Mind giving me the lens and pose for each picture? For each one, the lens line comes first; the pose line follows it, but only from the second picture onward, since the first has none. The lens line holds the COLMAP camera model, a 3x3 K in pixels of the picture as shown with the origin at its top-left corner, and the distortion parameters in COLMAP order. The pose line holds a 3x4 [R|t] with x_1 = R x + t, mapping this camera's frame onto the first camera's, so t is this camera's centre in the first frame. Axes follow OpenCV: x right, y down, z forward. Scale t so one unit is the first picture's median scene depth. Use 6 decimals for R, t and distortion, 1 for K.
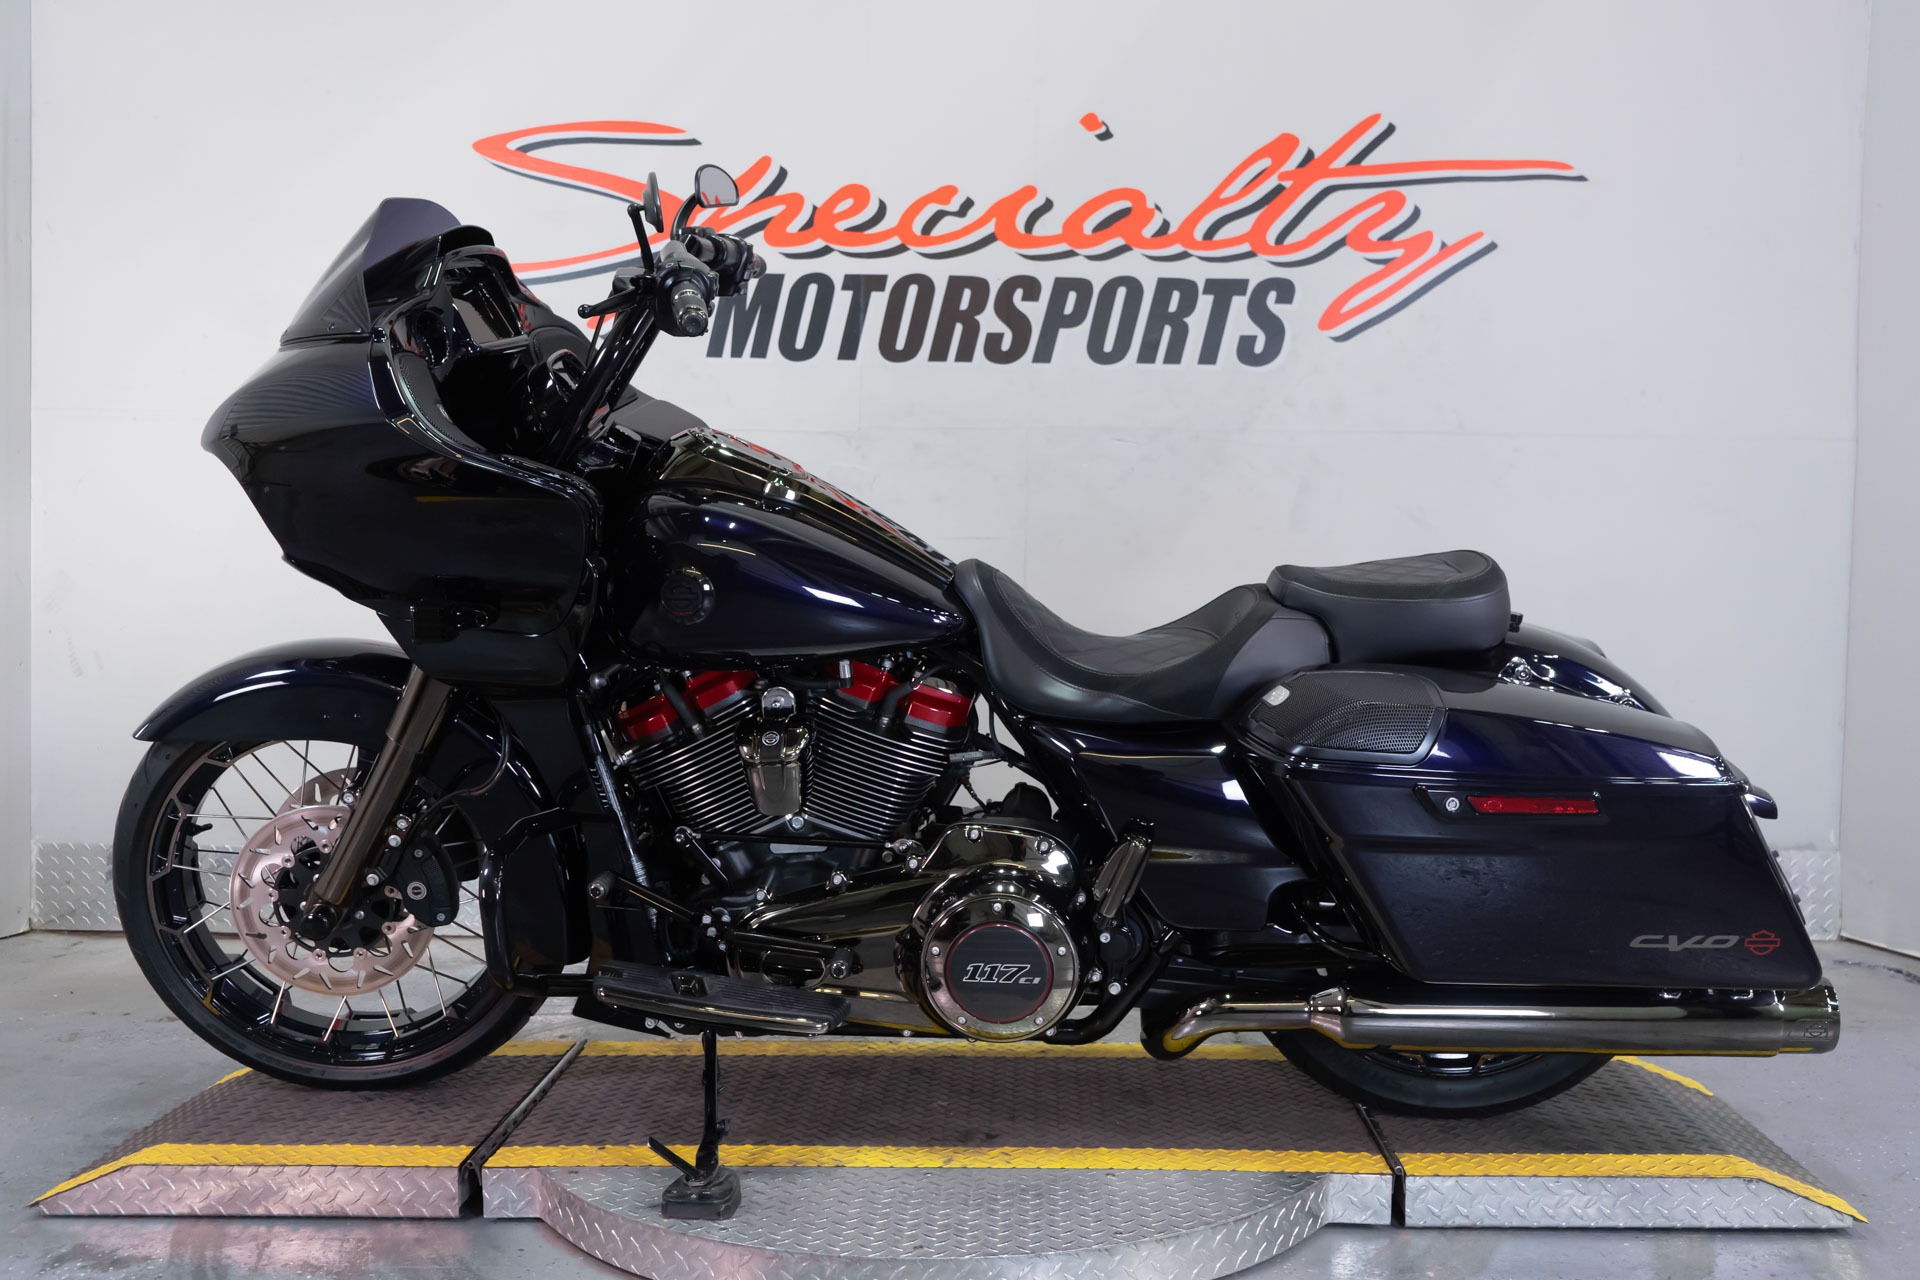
lens RADIAL K [[1870.3, 0, 965.2], [0, 1870.3, 634.2], [0, 0, 1]] dist [0.000513, 0.000000]
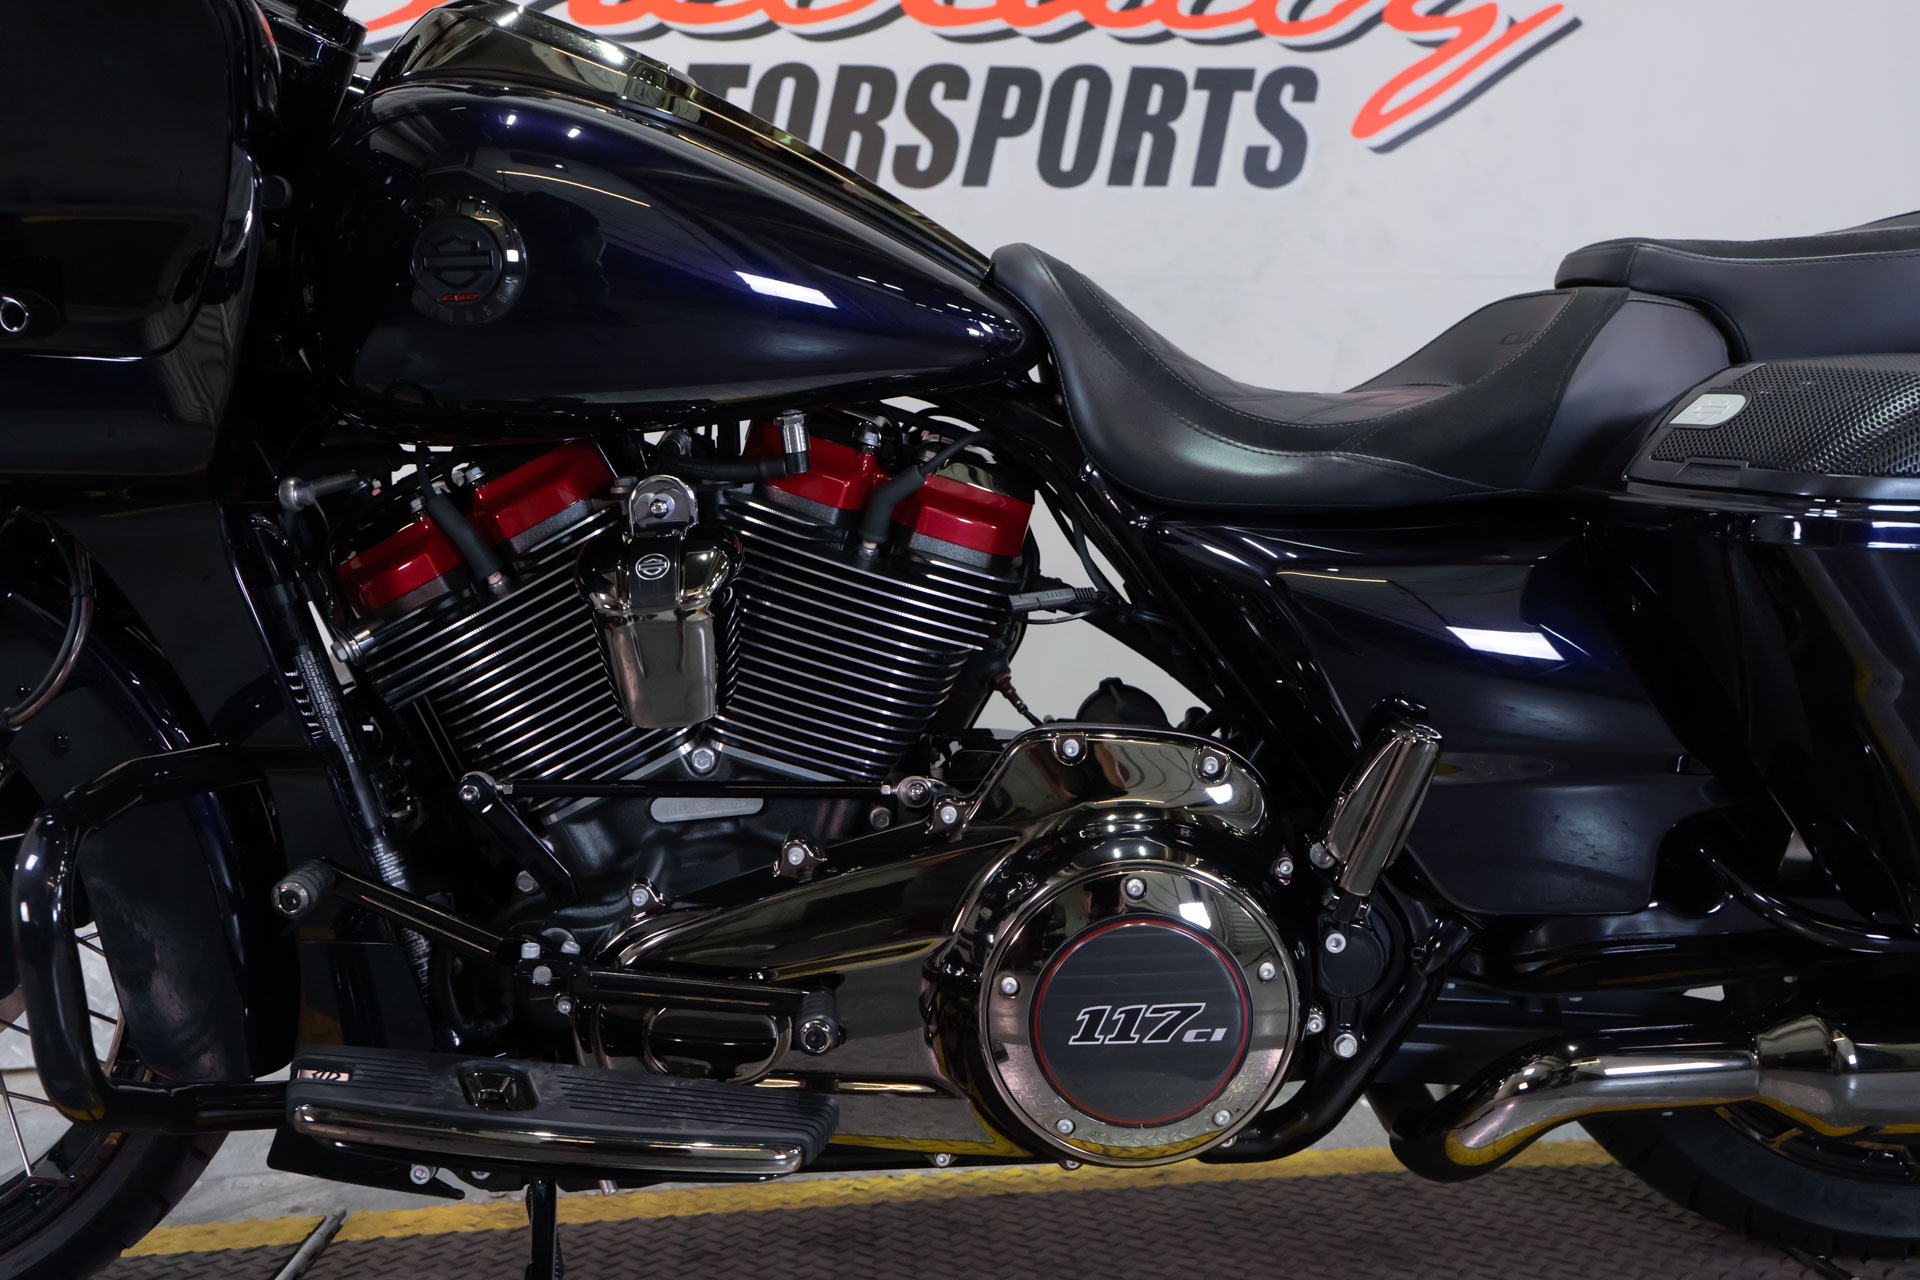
lens RADIAL K [[1871.7, 0, 943.4], [0, 1871.7, 645.6], [0, 0, 1]] dist [-0.012467, 0.000000]
pose [[0.994465, -0.037265, 0.098233, -0.071305], [0.042300, 0.997869, -0.049677, 0.095562], [-0.096173, 0.053558, 0.993923, 0.469662]]
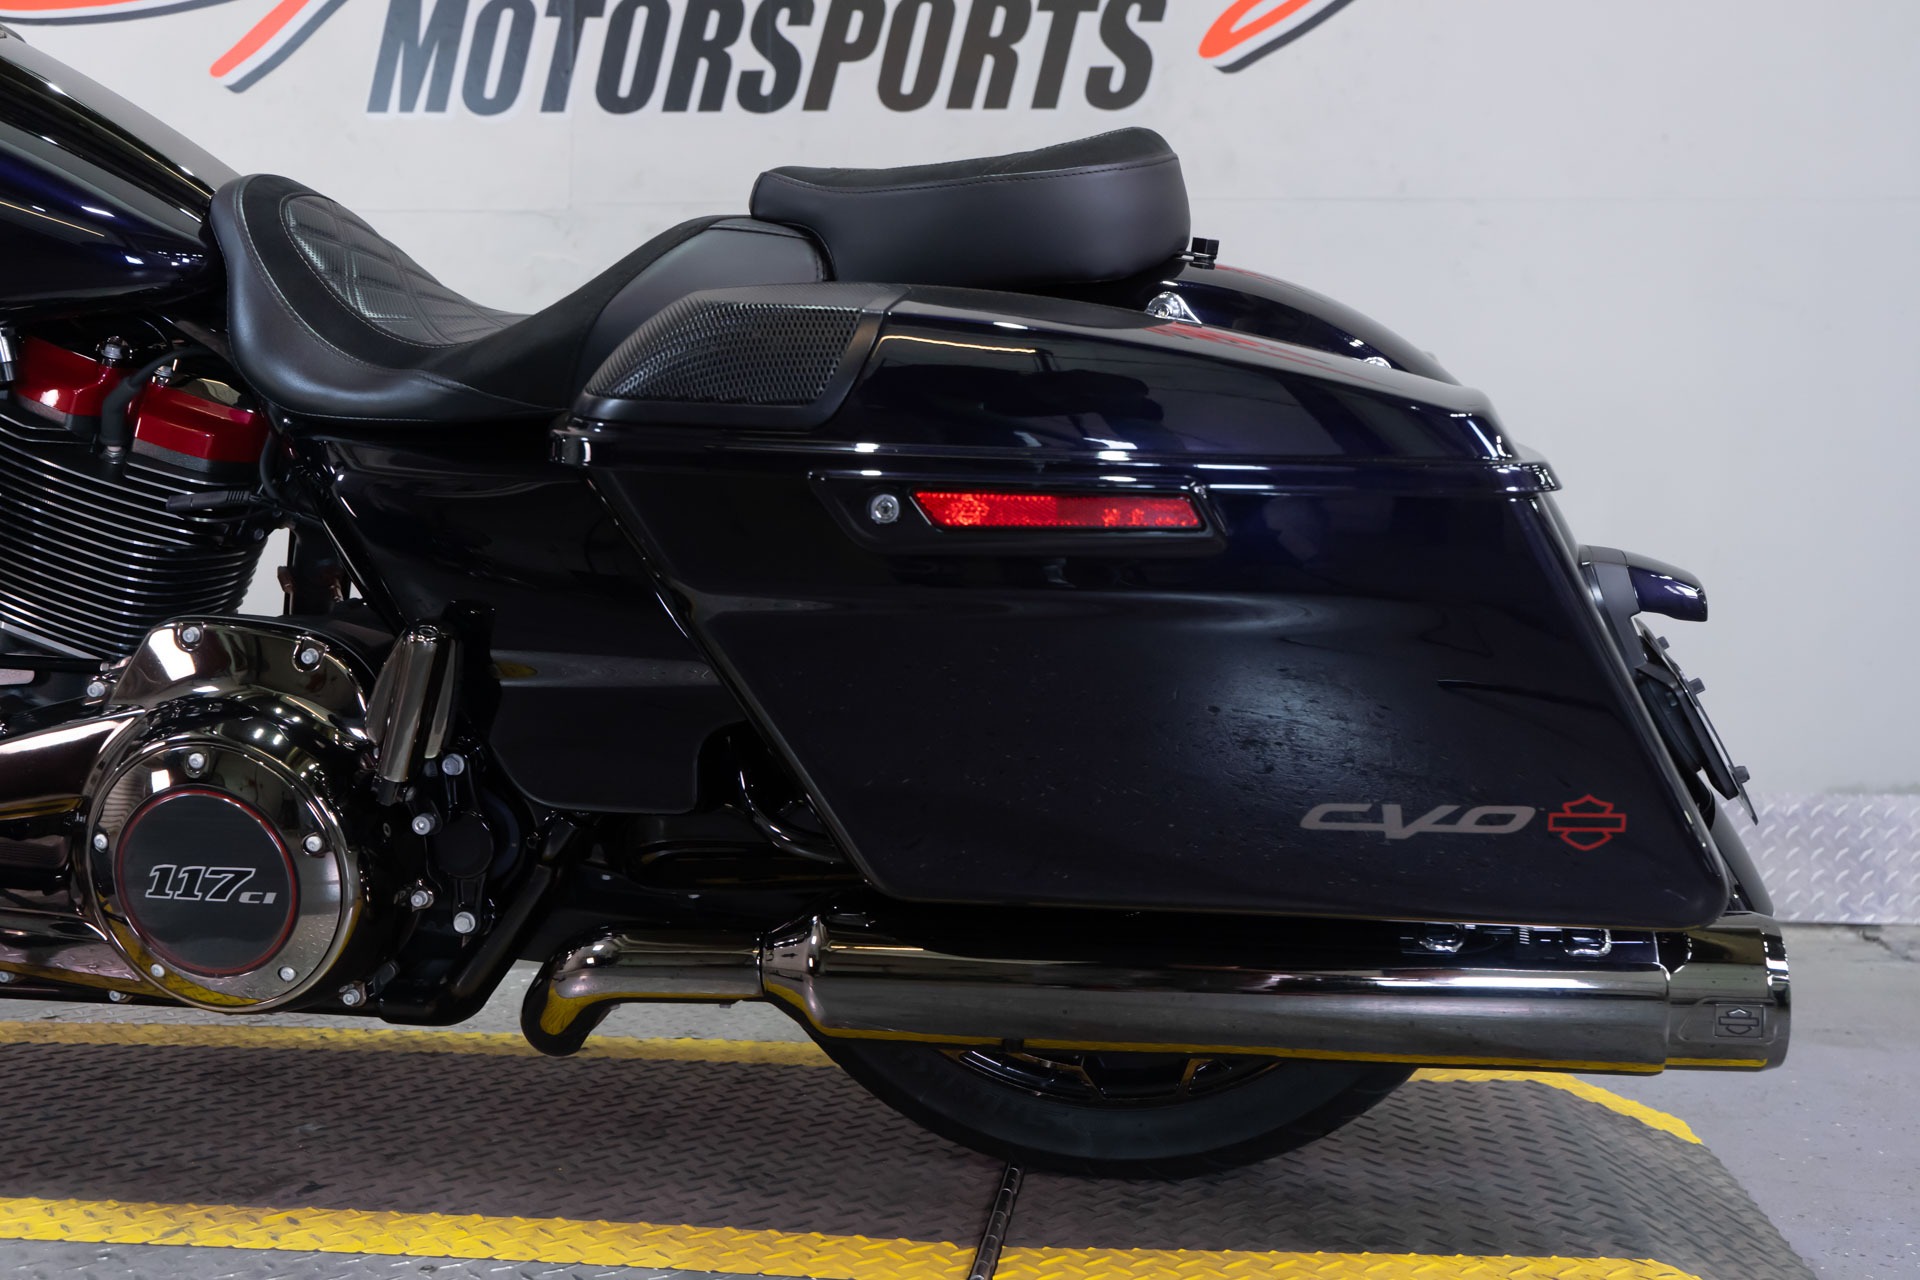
lens RADIAL K [[1871.7, 0, 1006.6], [0, 1871.7, 637.2], [0, 0, 1]] dist [-0.012467, 0.000000]
pose [[0.996327, 0.003504, -0.085554, 0.270836], [-0.004803, 0.999876, -0.014988, 0.106501], [0.085491, 0.015344, 0.996221, 0.437248]]
